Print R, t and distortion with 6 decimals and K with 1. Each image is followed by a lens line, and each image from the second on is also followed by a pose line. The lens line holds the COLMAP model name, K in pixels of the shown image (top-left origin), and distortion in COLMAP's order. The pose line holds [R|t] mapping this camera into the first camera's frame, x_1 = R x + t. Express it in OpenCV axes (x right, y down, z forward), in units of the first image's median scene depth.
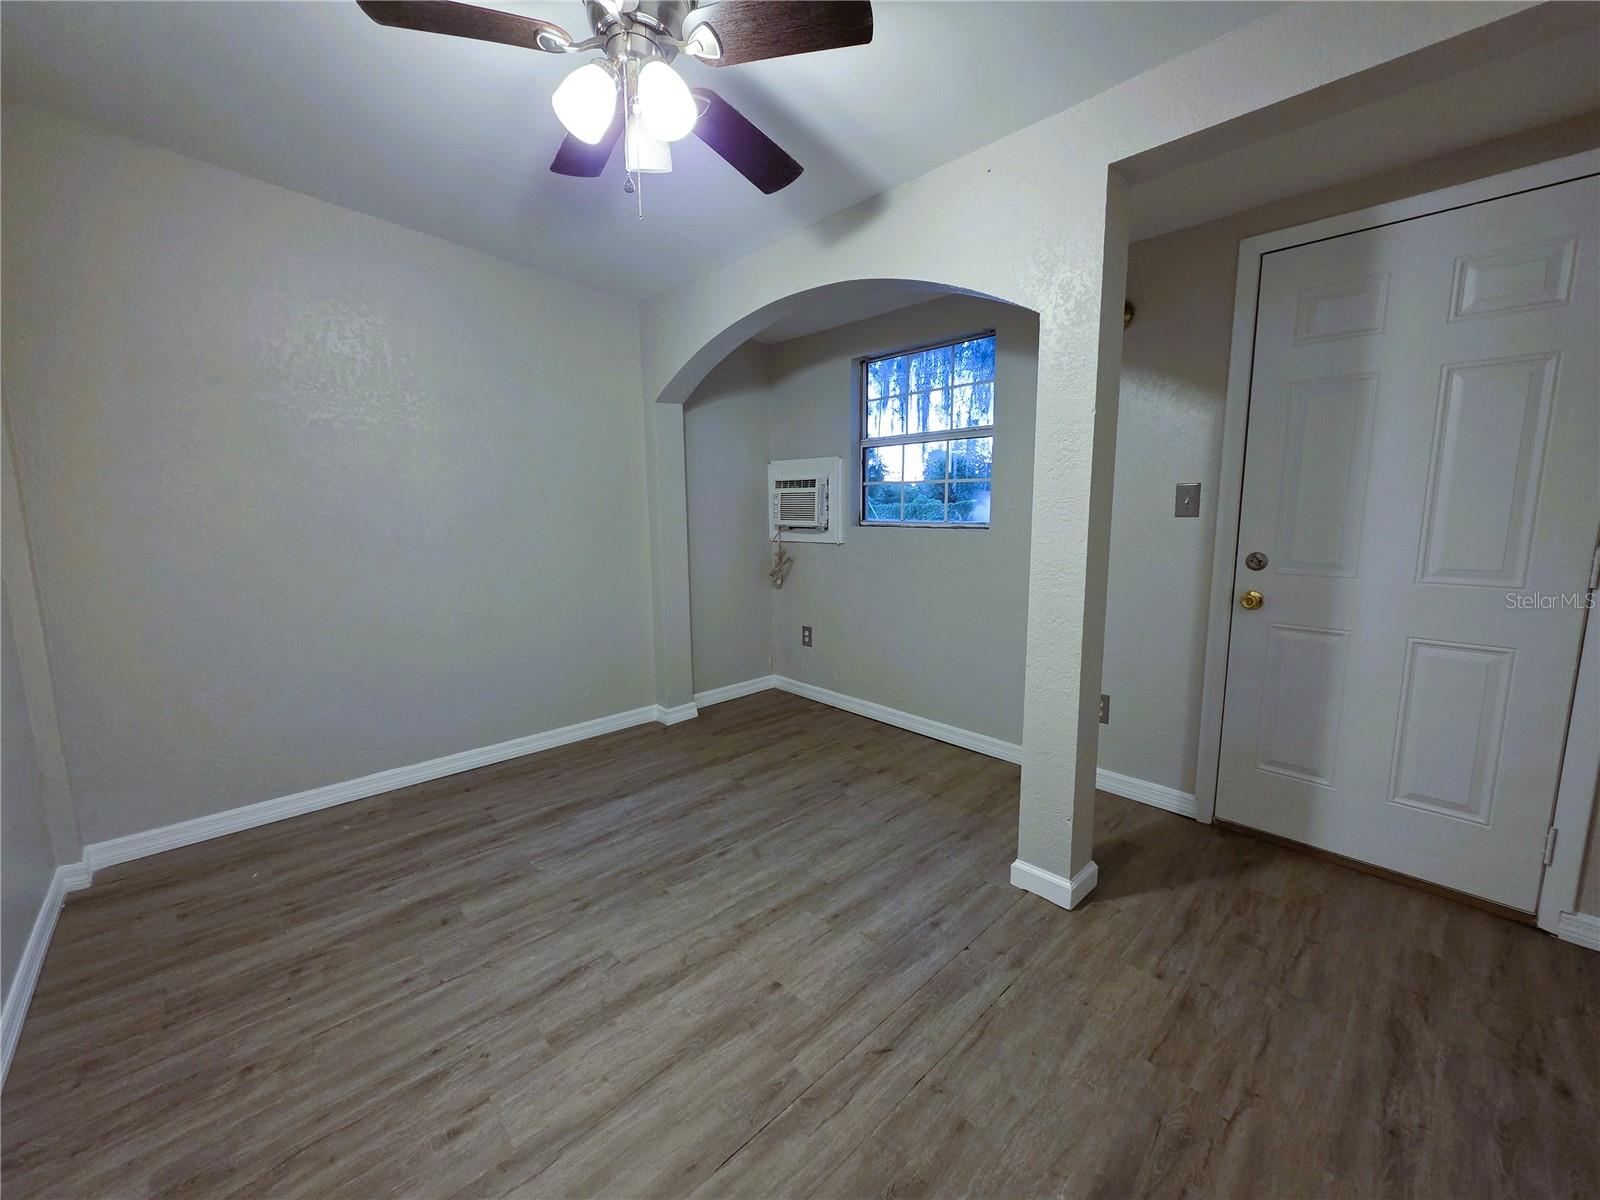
lens RADIAL K [[643.1, 0, 806.0], [0, 643.1, 591.5], [0, 0, 1]] dist [-0.001502, 0.000362]
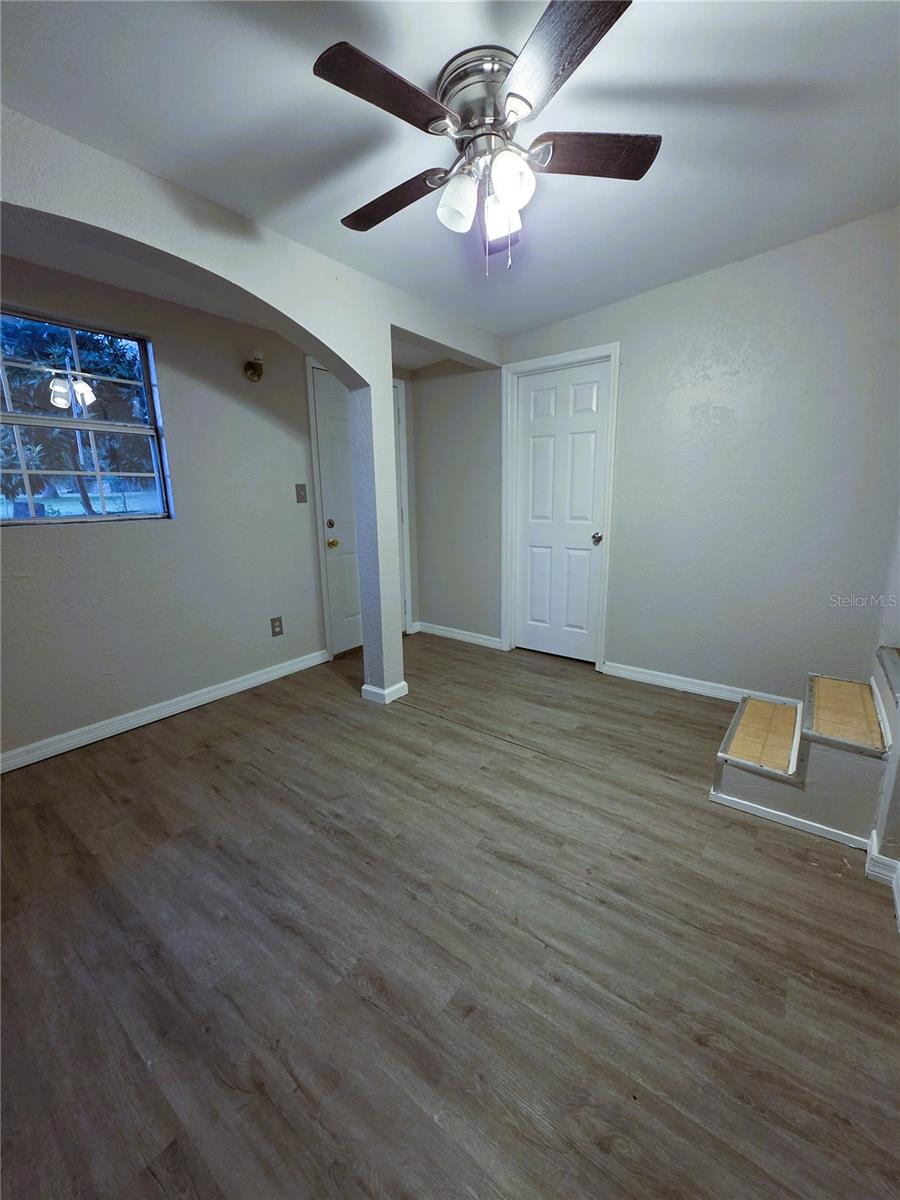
lens RADIAL K [[482.3, 0, 461.4], [0, 482.3, 590.8], [0, 0, 1]] dist [-0.001502, 0.000362]
pose [[-0.179089, -0.182409, 0.966775, -1.097792], [0.150959, 0.965930, 0.210214, -0.121611], [-0.972182, 0.183591, -0.145451, 1.051964]]
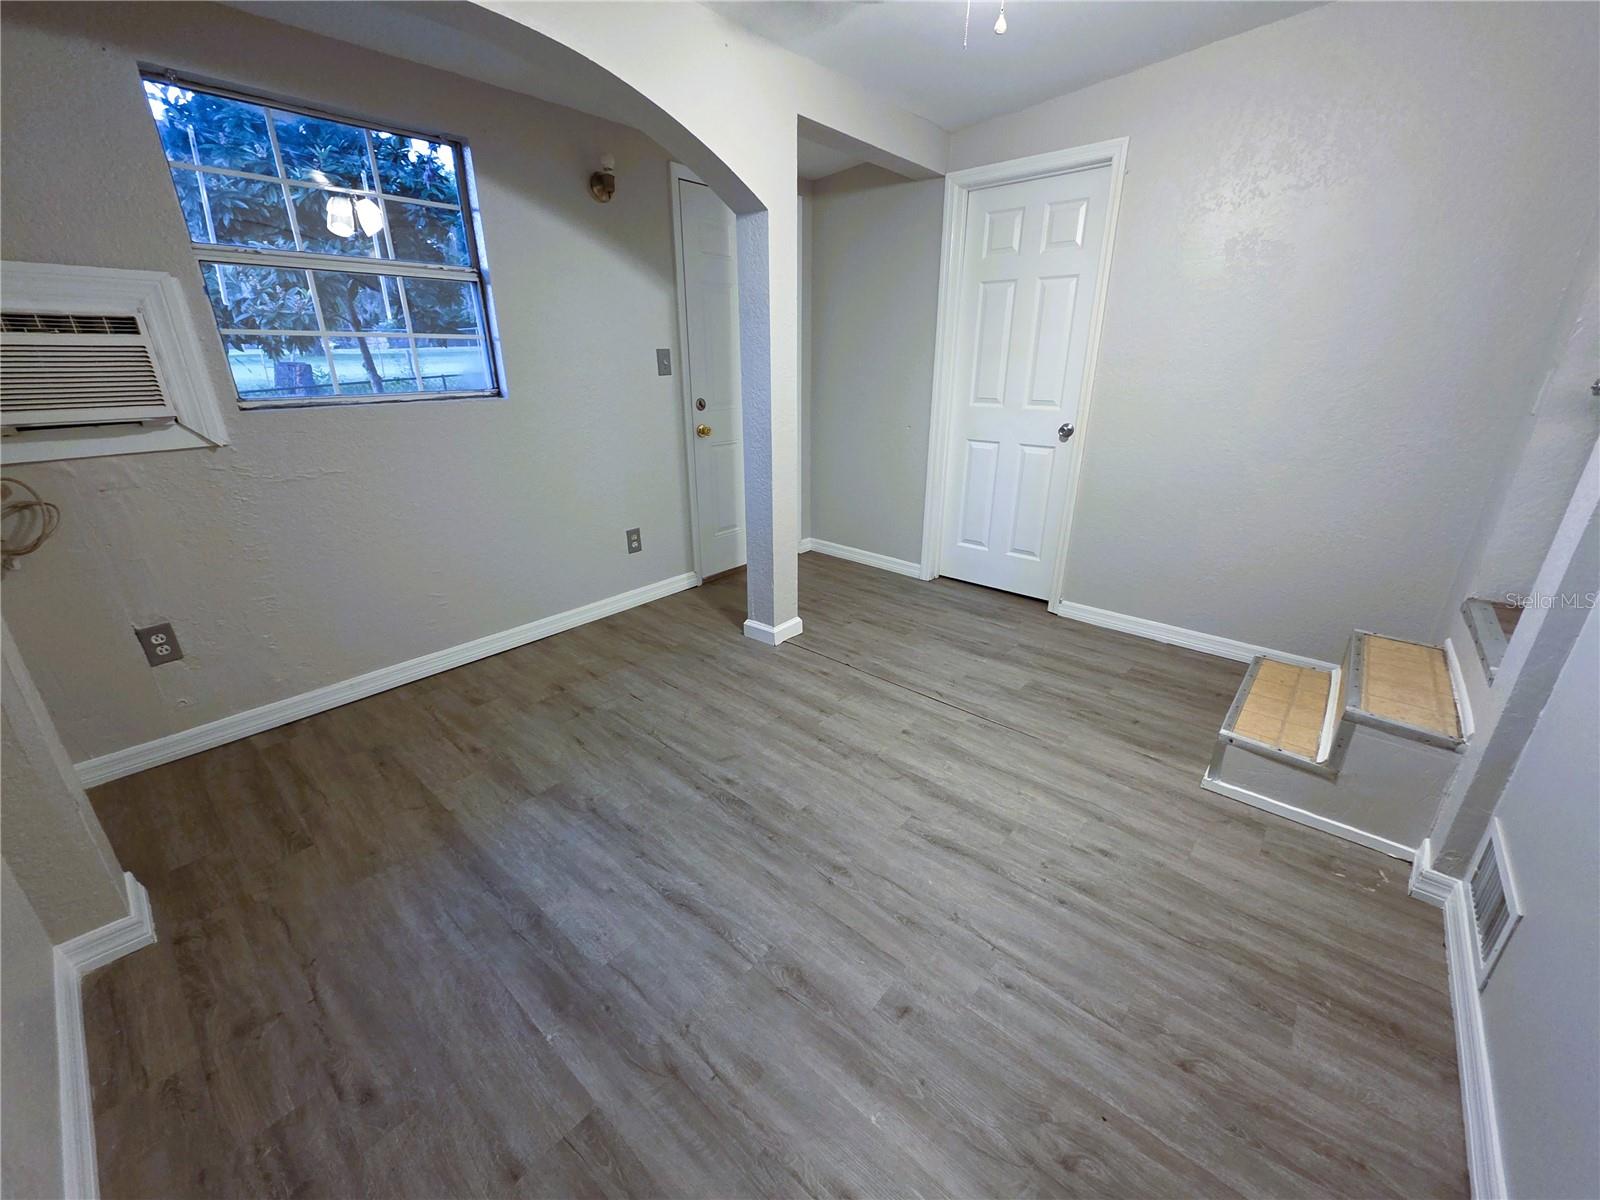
lens RADIAL K [[643.1, 0, 803.9], [0, 643.1, 584.3], [0, 0, 1]] dist [-0.001502, 0.000362]
pose [[-0.107612, -0.325602, 0.939363, -1.096793], [0.140408, 0.930402, 0.338581, -0.159094], [-0.984228, 0.168329, -0.054405, 1.119943]]
